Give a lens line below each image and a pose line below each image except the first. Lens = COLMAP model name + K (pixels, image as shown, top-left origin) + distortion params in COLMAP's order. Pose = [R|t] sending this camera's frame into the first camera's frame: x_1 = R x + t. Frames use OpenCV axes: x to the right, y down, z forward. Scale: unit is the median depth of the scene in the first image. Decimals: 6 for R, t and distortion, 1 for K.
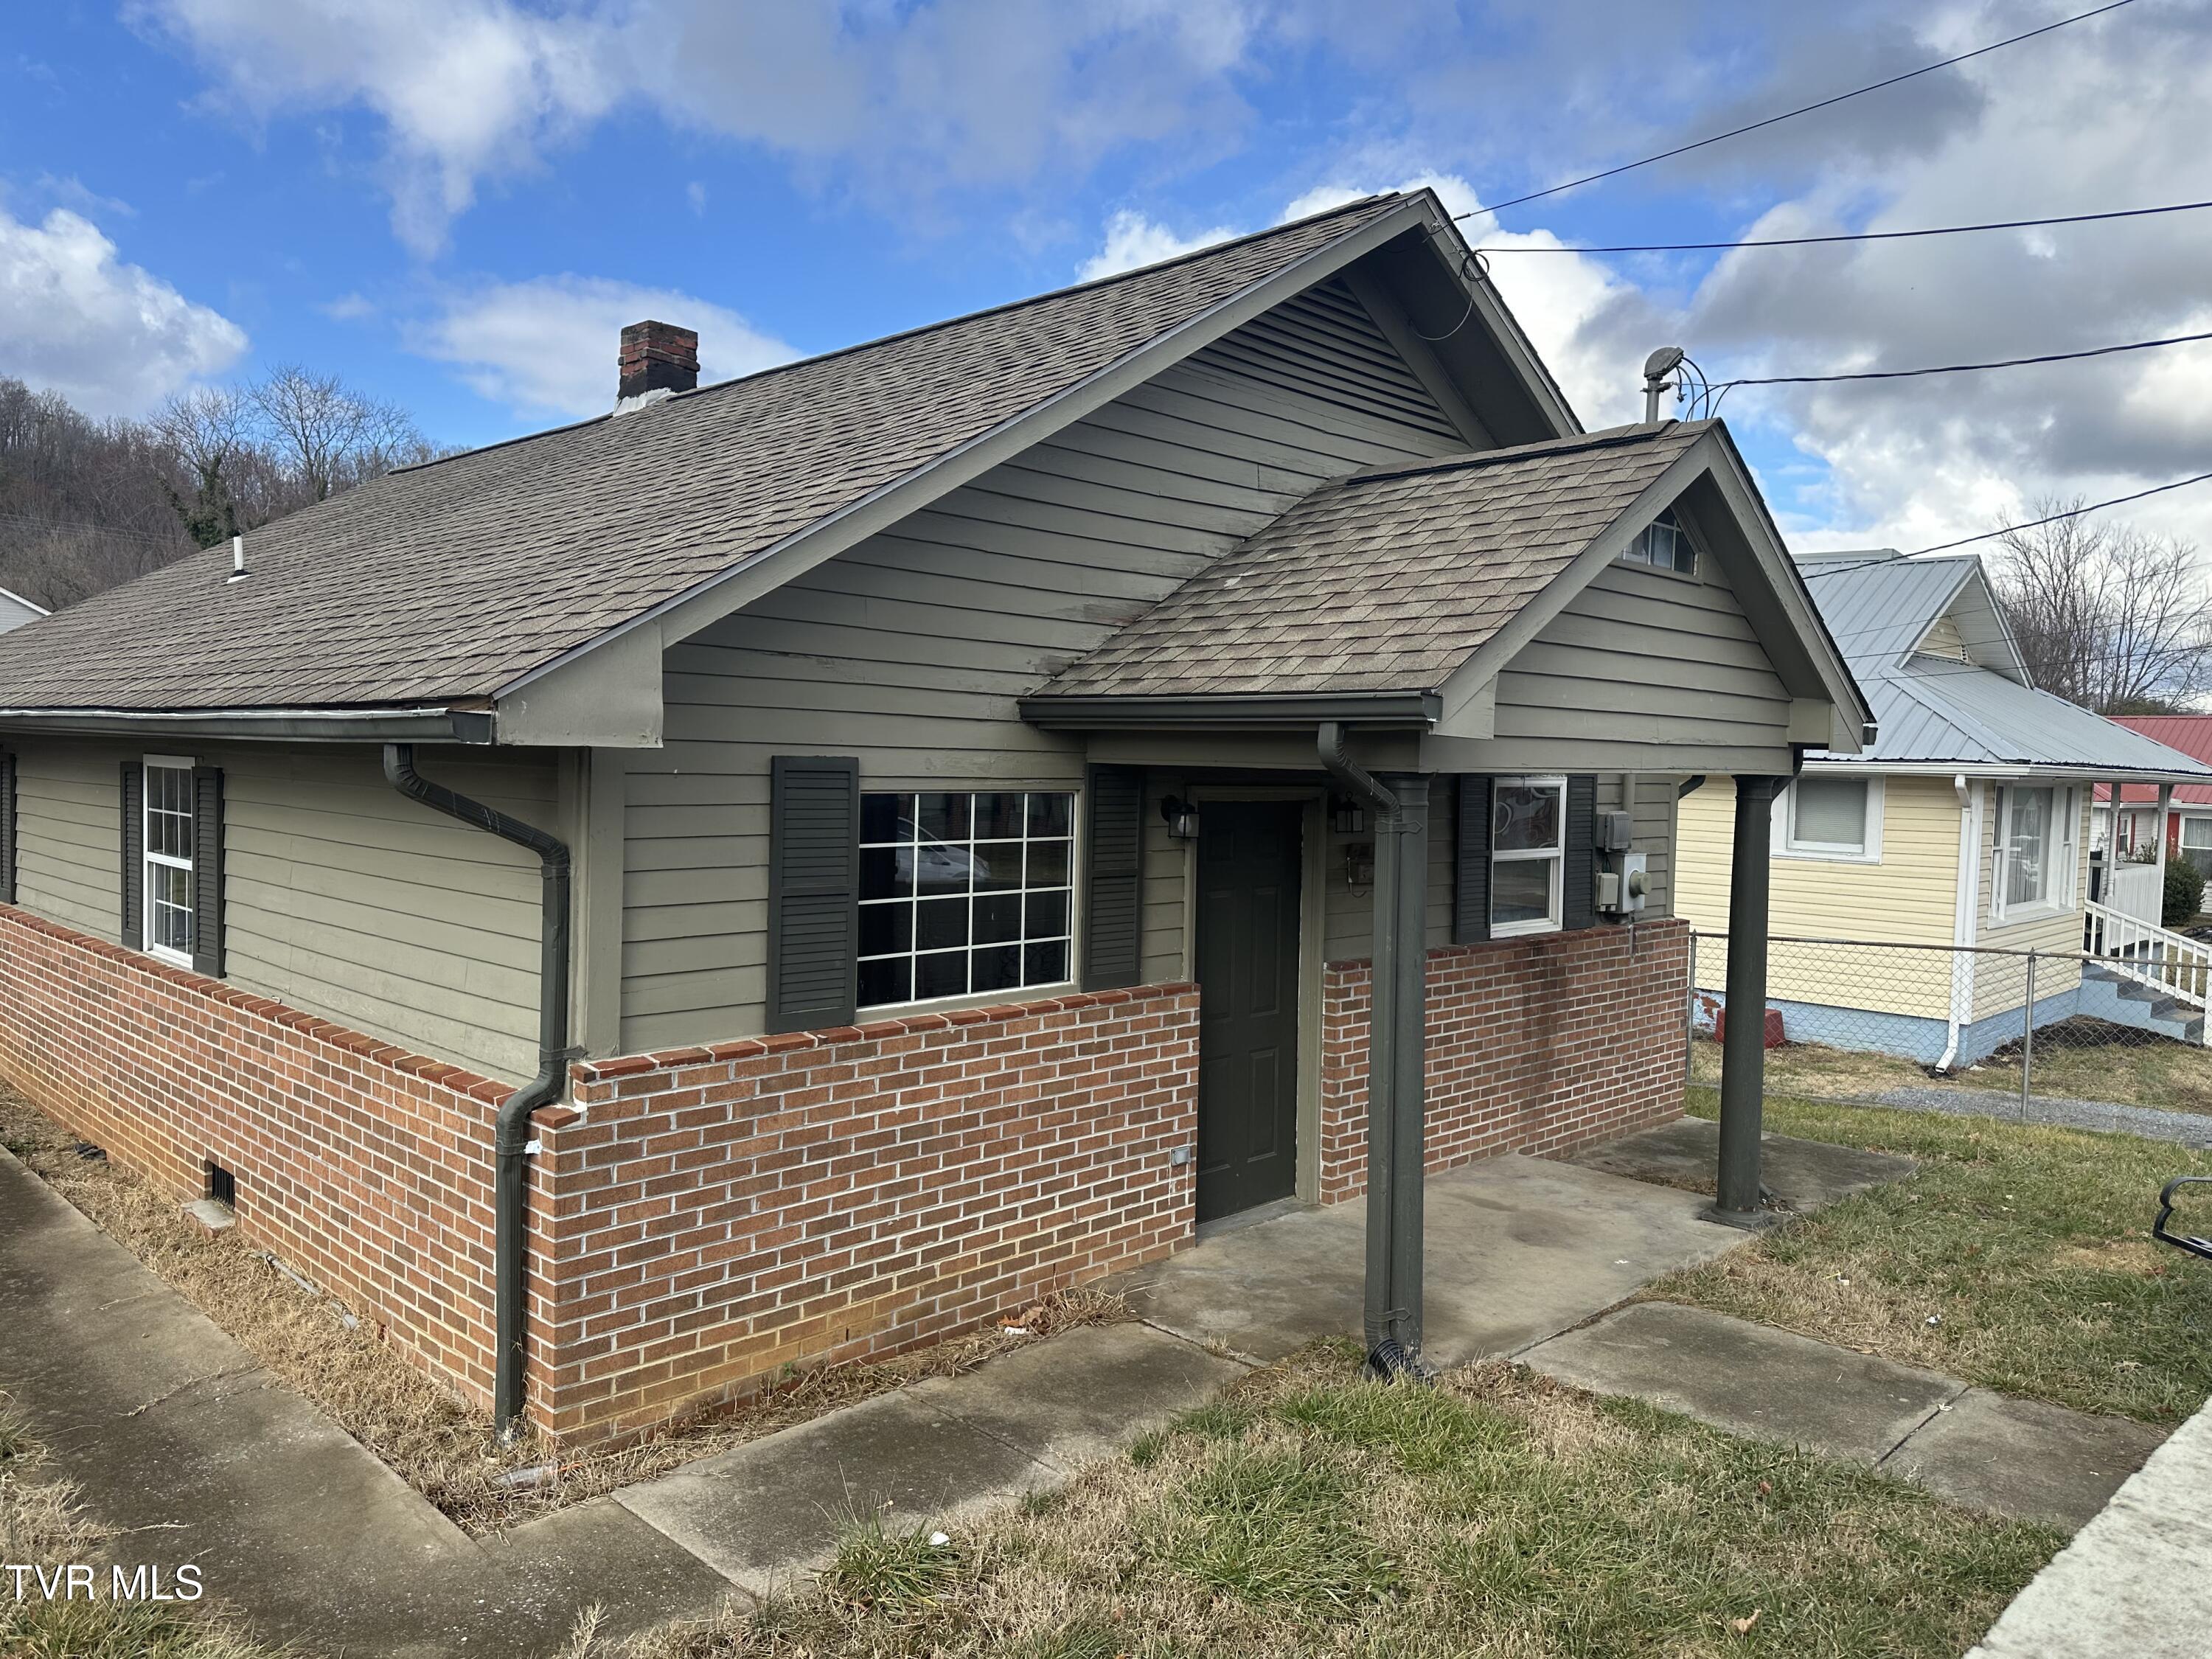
lens RADIAL K [[1567.4, 0, 1102.3], [0, 1567.4, 830.3], [0, 0, 1]] dist [0.071877, -0.076965]
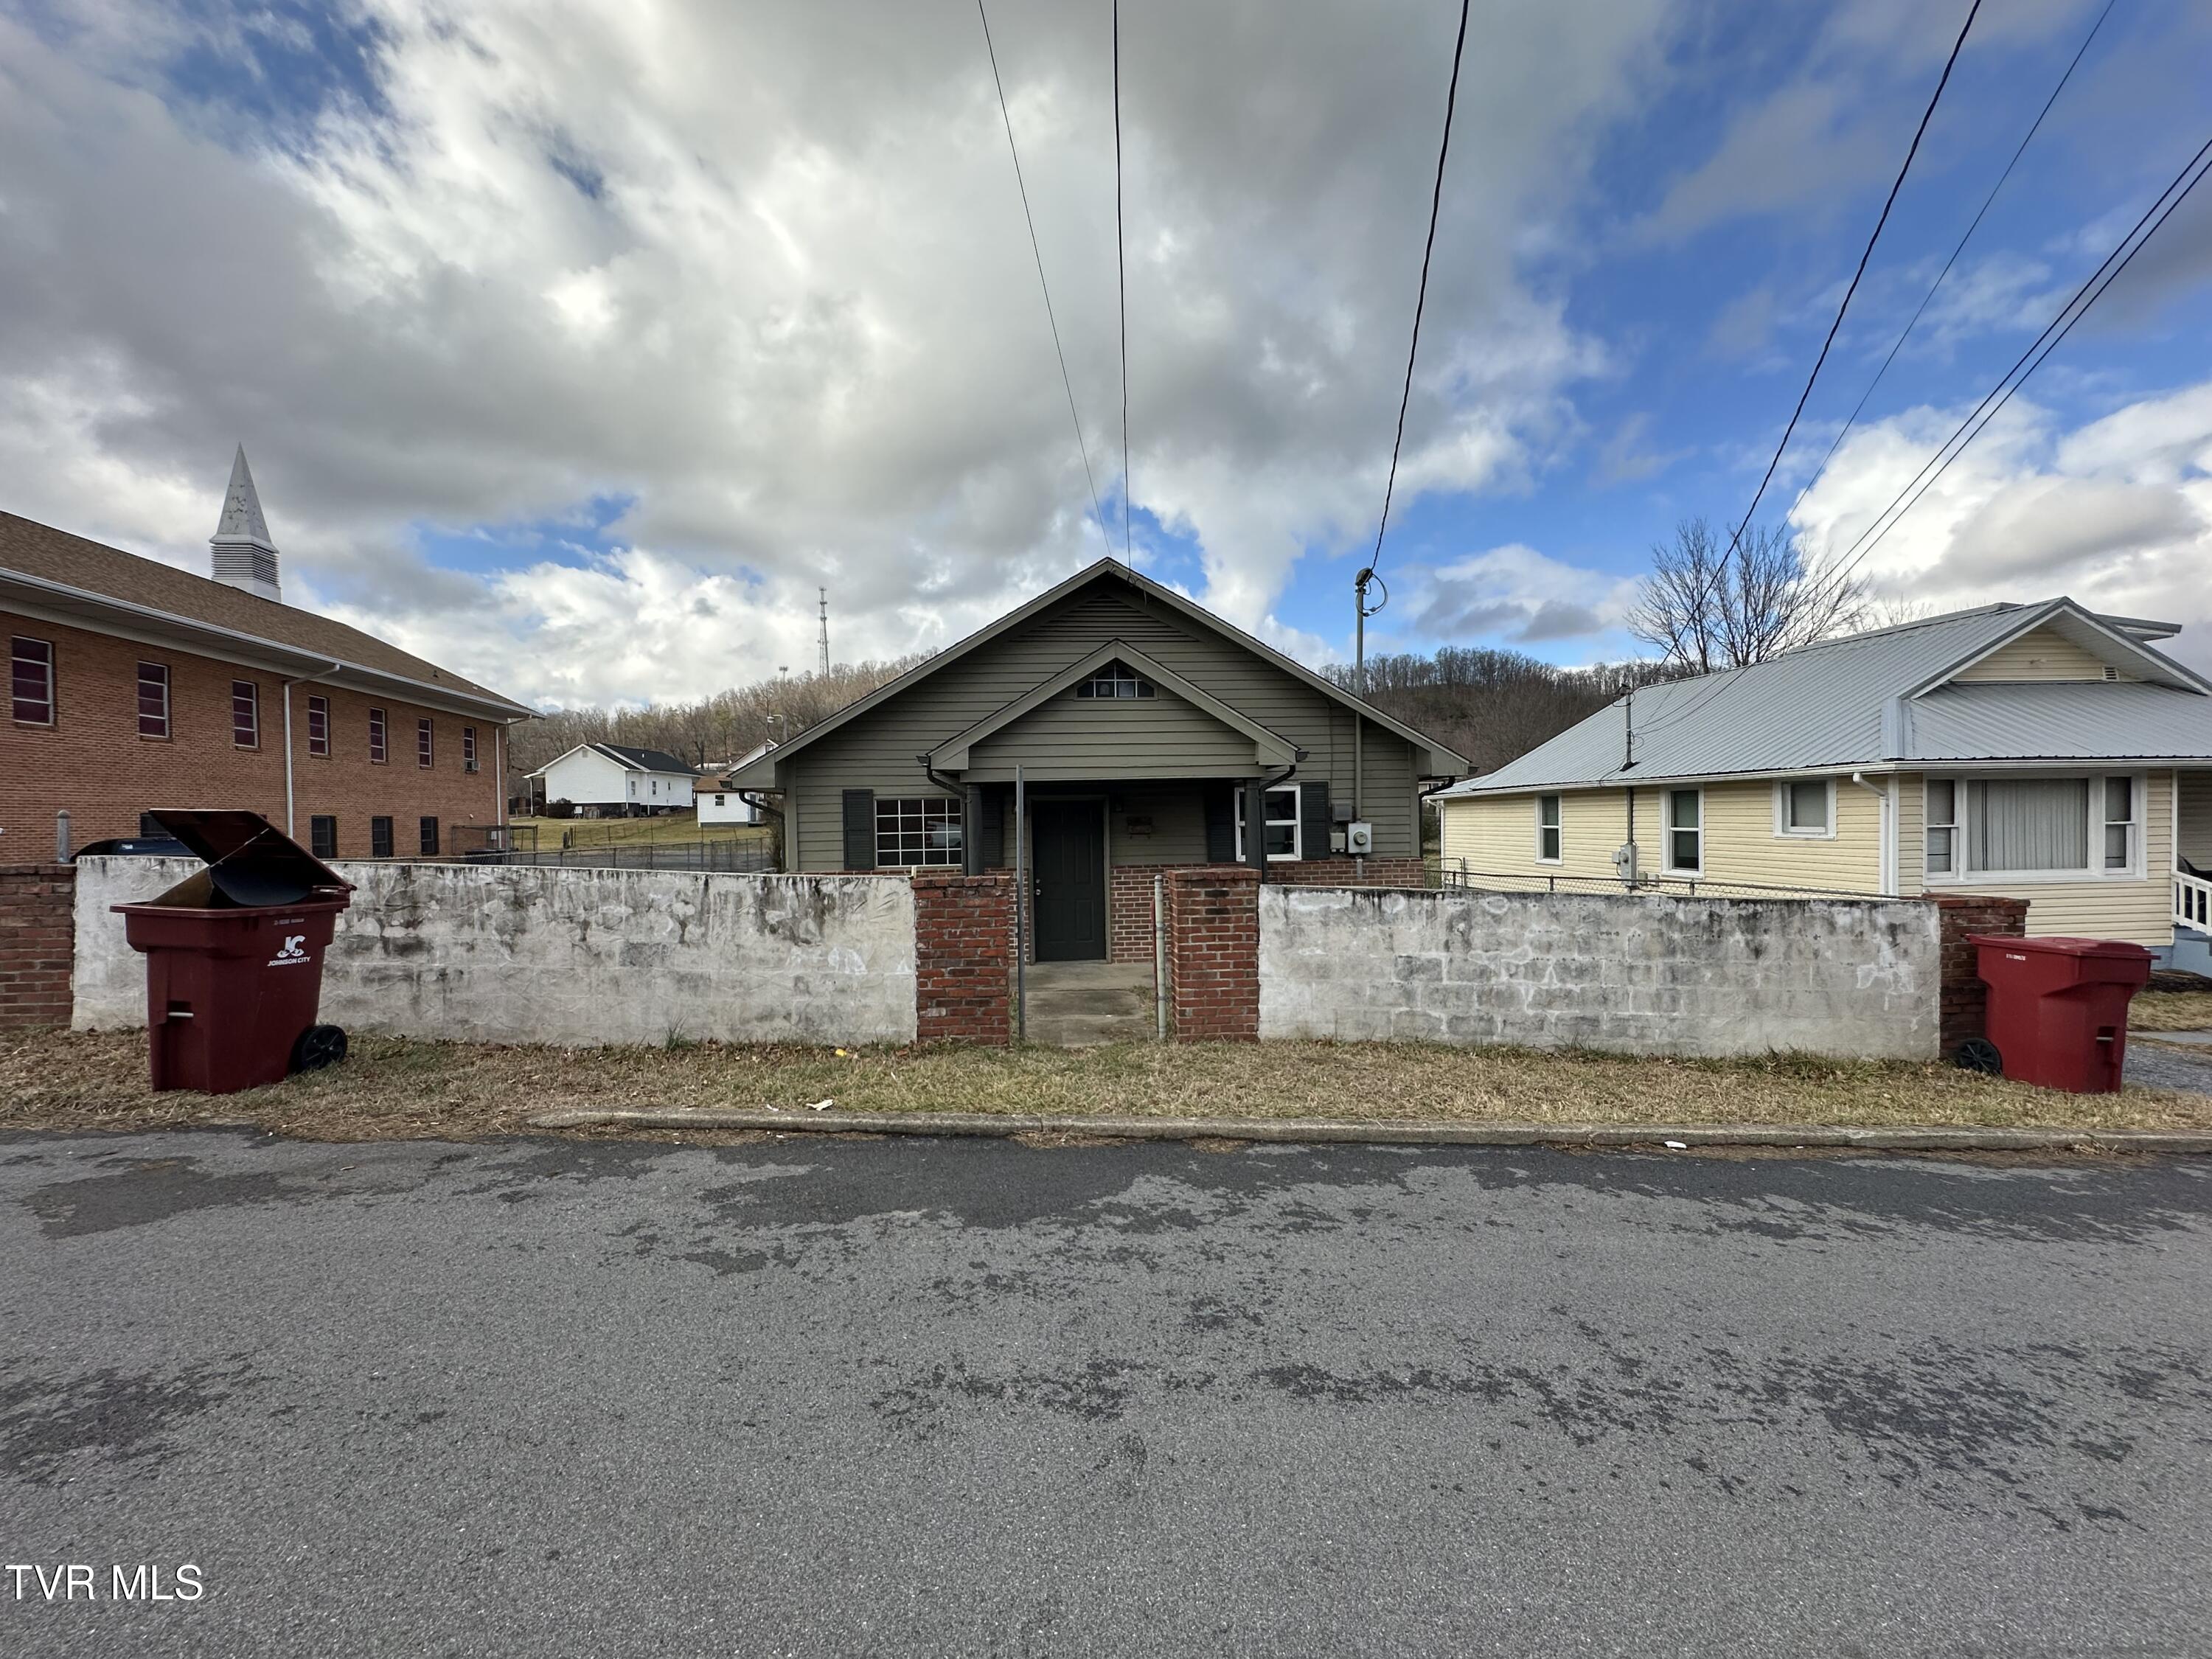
lens RADIAL K [[910.8, 0, 1097.1], [0, 910.8, 830.2], [0, 0, 1]] dist [-0.003978, 0.001750]
pose [[0.741746, -0.029960, -0.670012, 1.232661], [0.002579, 0.999122, -0.041821, 0.101247], [0.670676, 0.029293, 0.741172, -0.090154]]
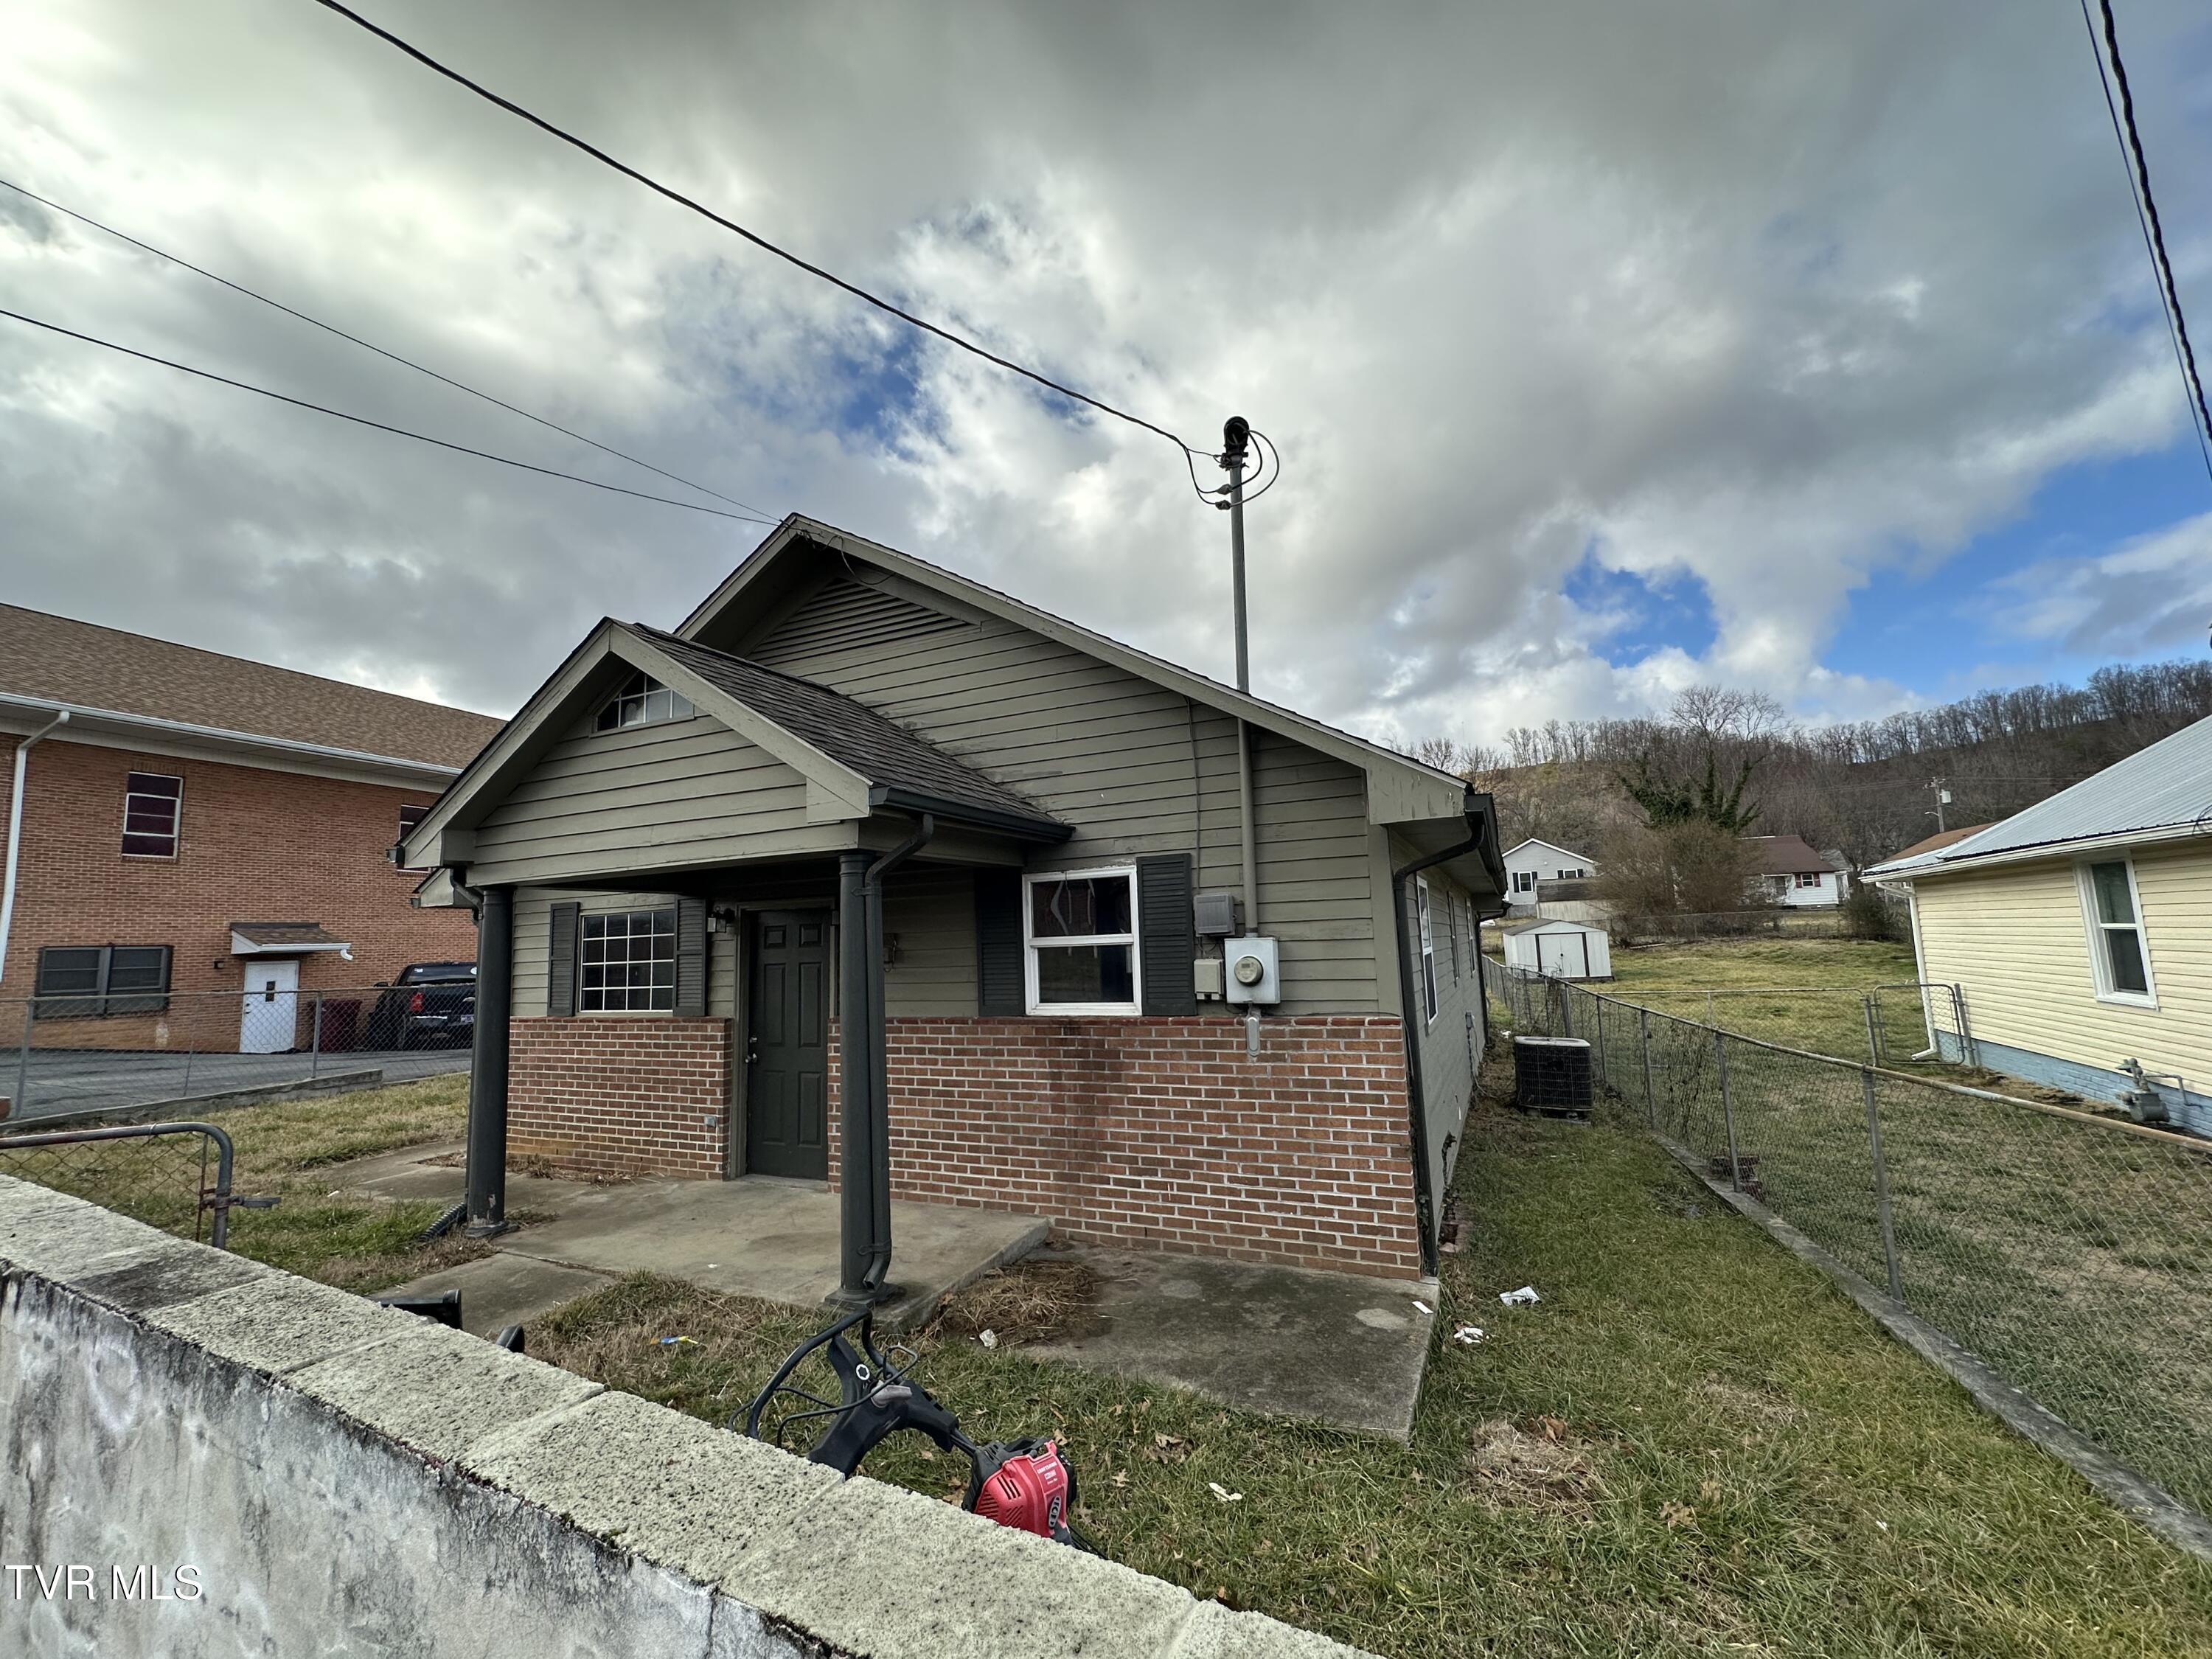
lens RADIAL K [[910.8, 0, 1126.1], [0, 910.8, 848.5], [0, 0, 1]] dist [-0.003978, 0.001750]
pose [[0.341428, -0.130944, -0.930742, 1.167521], [-0.001864, 0.990152, -0.139986, 0.053753], [0.939906, 0.049530, 0.337822, 1.086539]]
